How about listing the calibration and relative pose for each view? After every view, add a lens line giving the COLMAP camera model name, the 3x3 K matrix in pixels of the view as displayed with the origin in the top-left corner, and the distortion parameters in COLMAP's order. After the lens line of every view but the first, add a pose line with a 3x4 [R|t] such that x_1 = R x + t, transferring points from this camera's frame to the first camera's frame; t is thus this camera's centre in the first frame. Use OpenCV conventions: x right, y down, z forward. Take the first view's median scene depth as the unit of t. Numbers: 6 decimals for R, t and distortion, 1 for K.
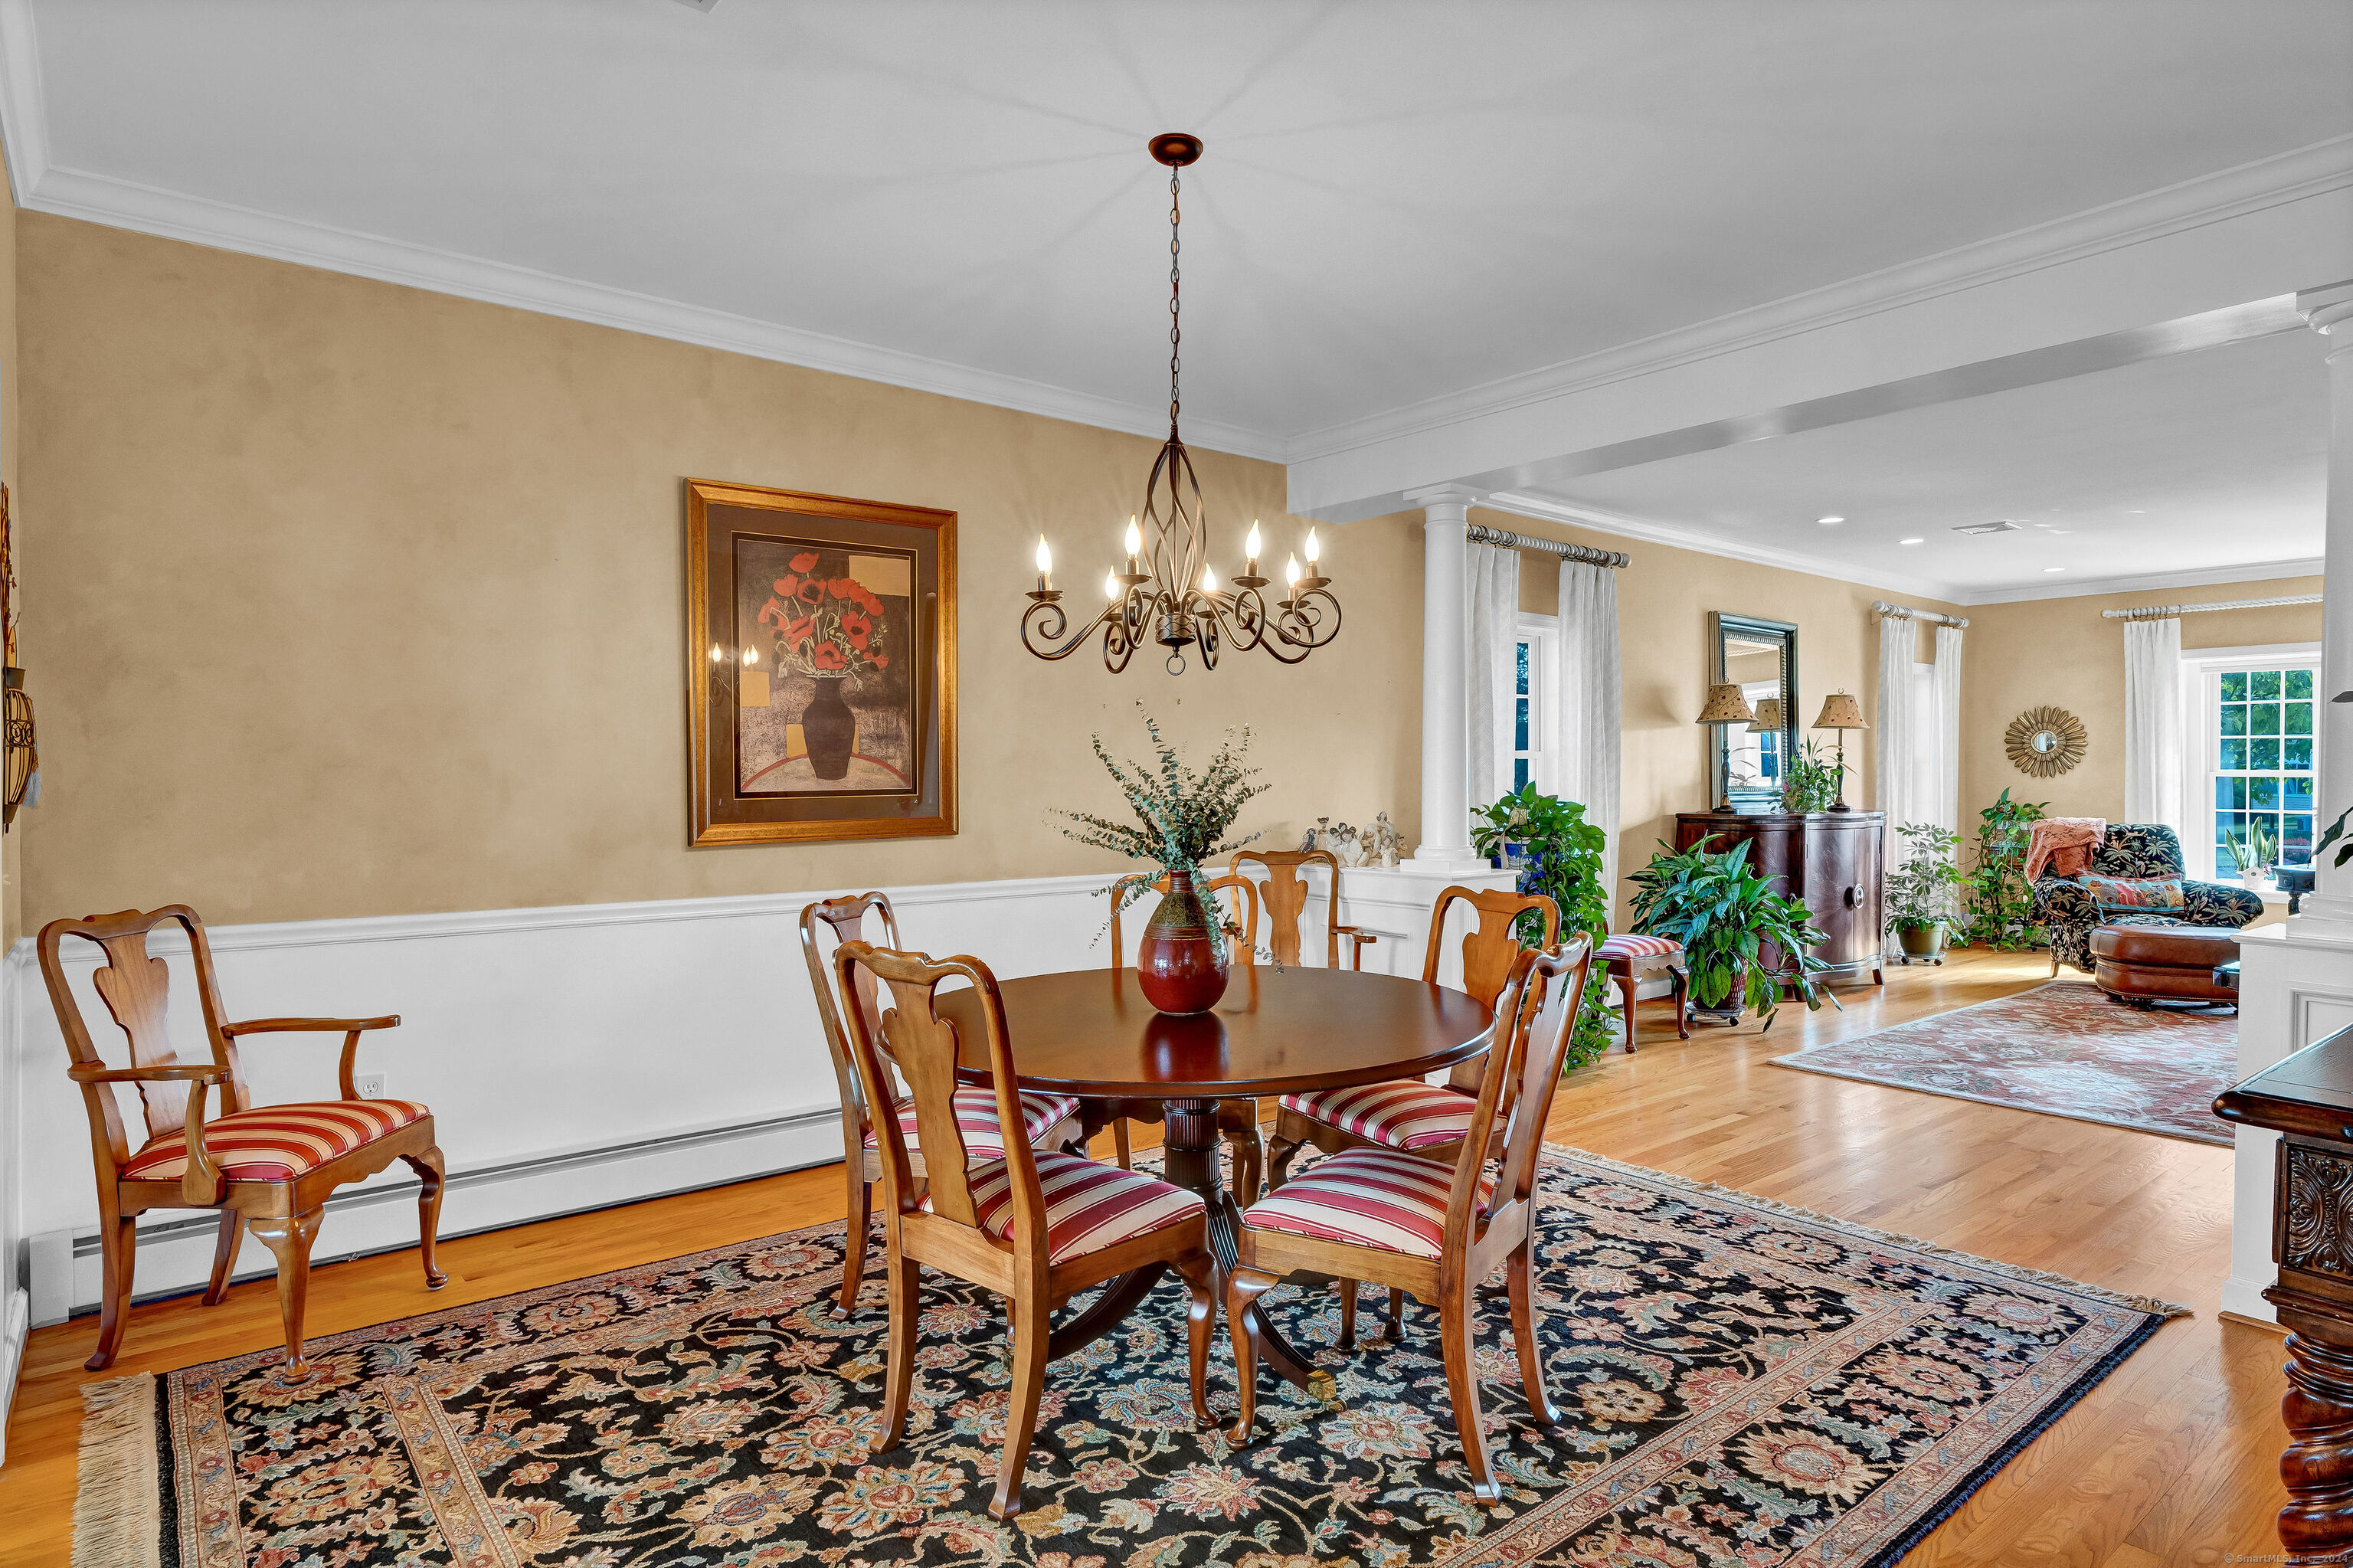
lens RADIAL K [[1309.0, 0, 1160.6], [0, 1309.0, 793.9], [0, 0, 1]] dist [-0.002057, 0.001582]
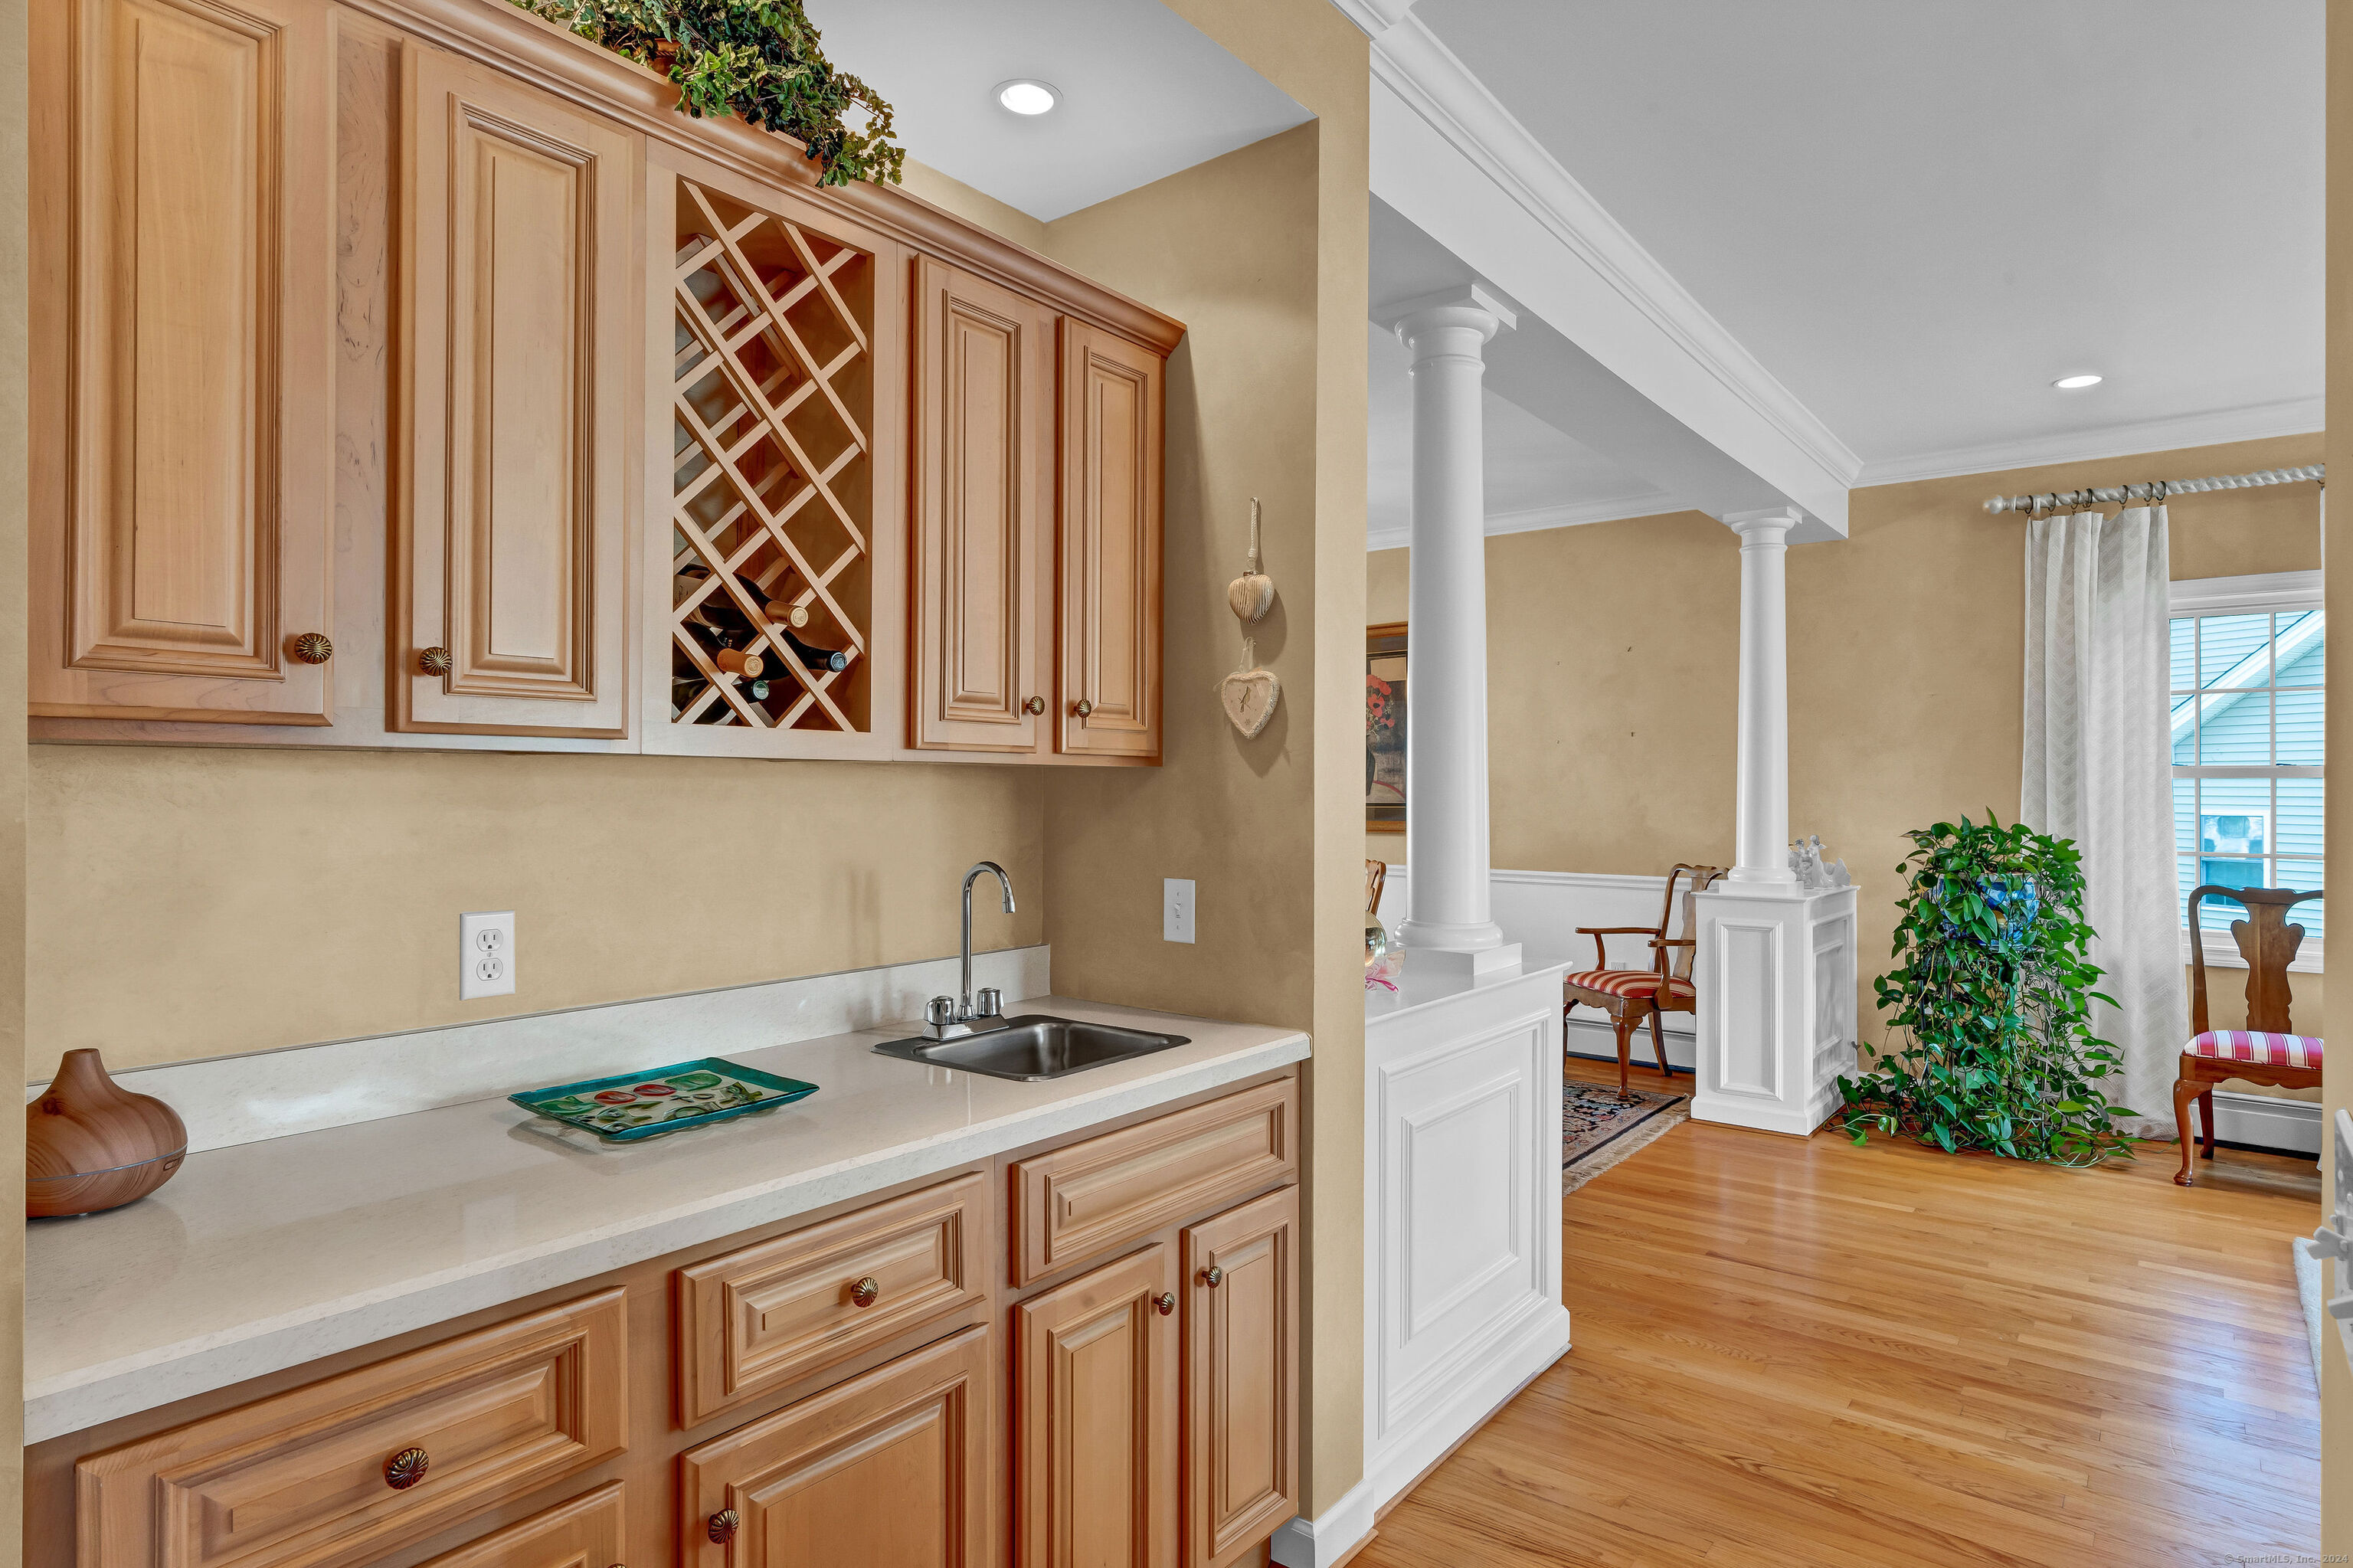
lens RADIAL K [[1309.0, 0, 1175.4], [0, 1309.0, 774.4], [0, 0, 1]] dist [-0.002057, 0.001582]
pose [[0.234447, -0.010648, -0.972071, 1.823291], [-0.029121, 0.999414, -0.017971, -0.002848], [0.971693, 0.032521, 0.234000, 0.547495]]
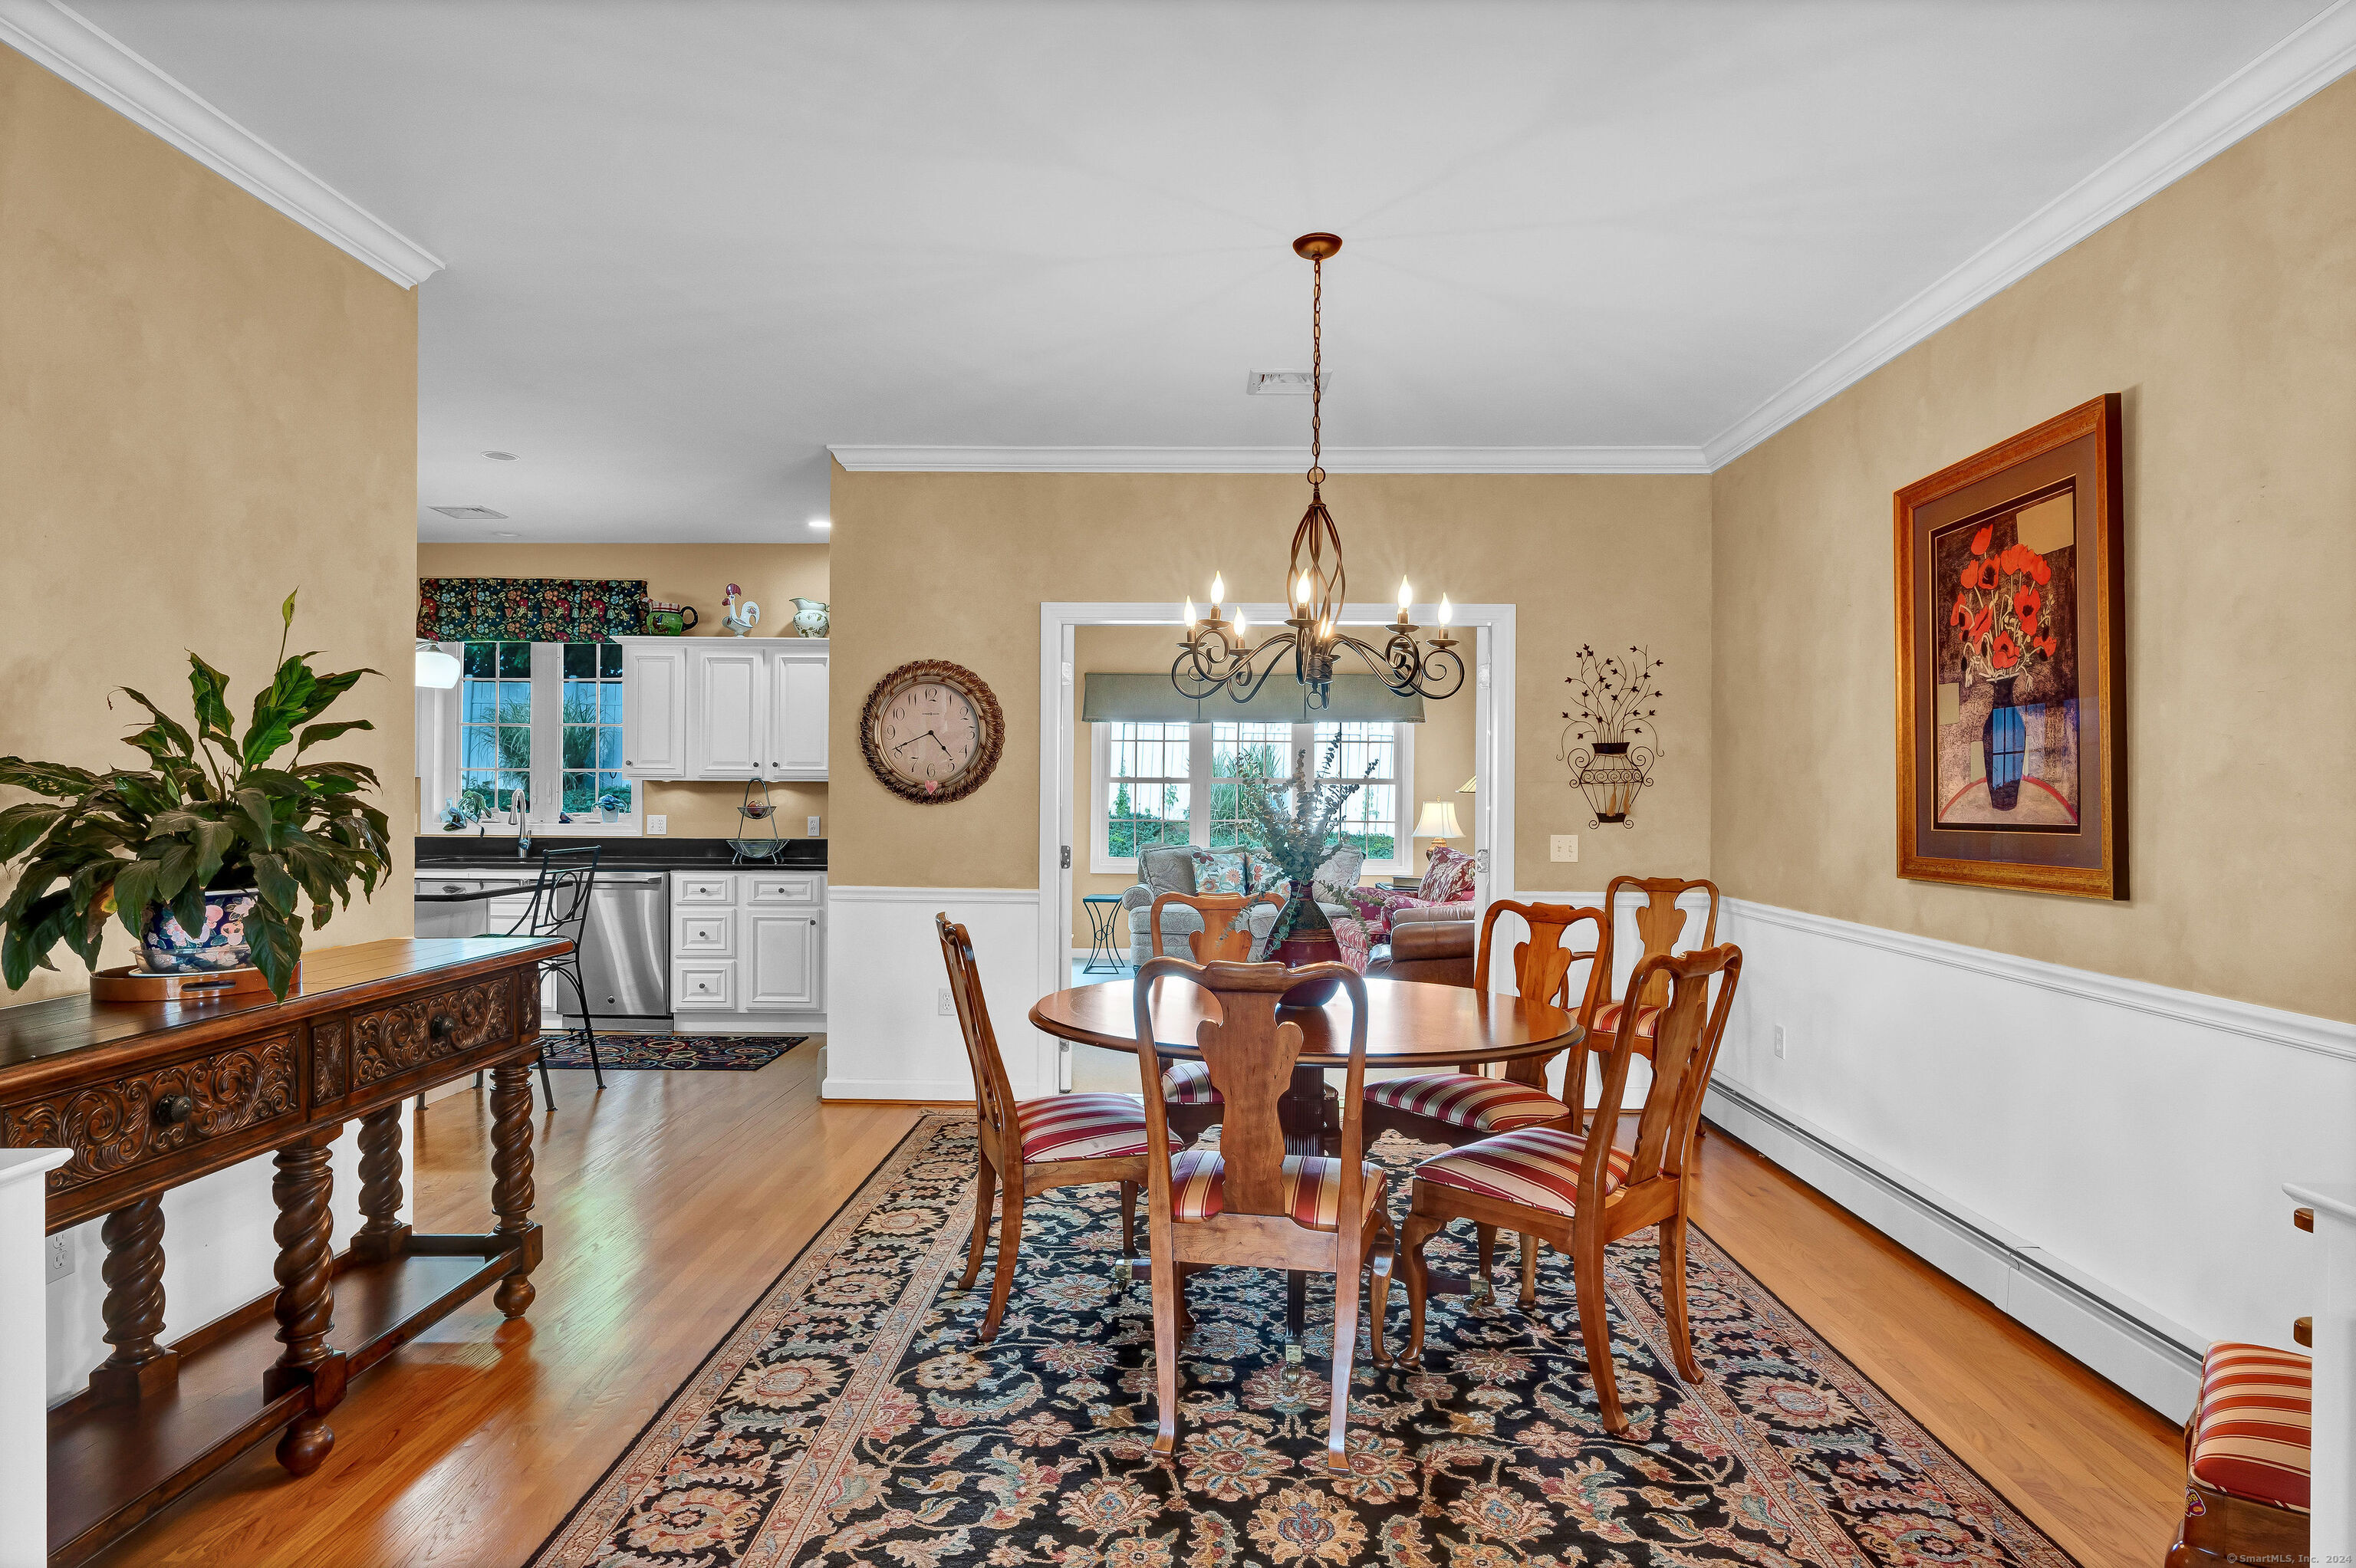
lens RADIAL K [[1310.5, 0, 1167.4], [0, 1310.5, 793.9], [0, 0, 1]] dist [-0.002057, 0.001582]
pose [[-0.642157, -0.004148, -0.766562, 0.928889], [-0.024927, 0.999570, 0.015472, -0.028616], [0.766168, 0.029044, -0.641984, 1.581459]]
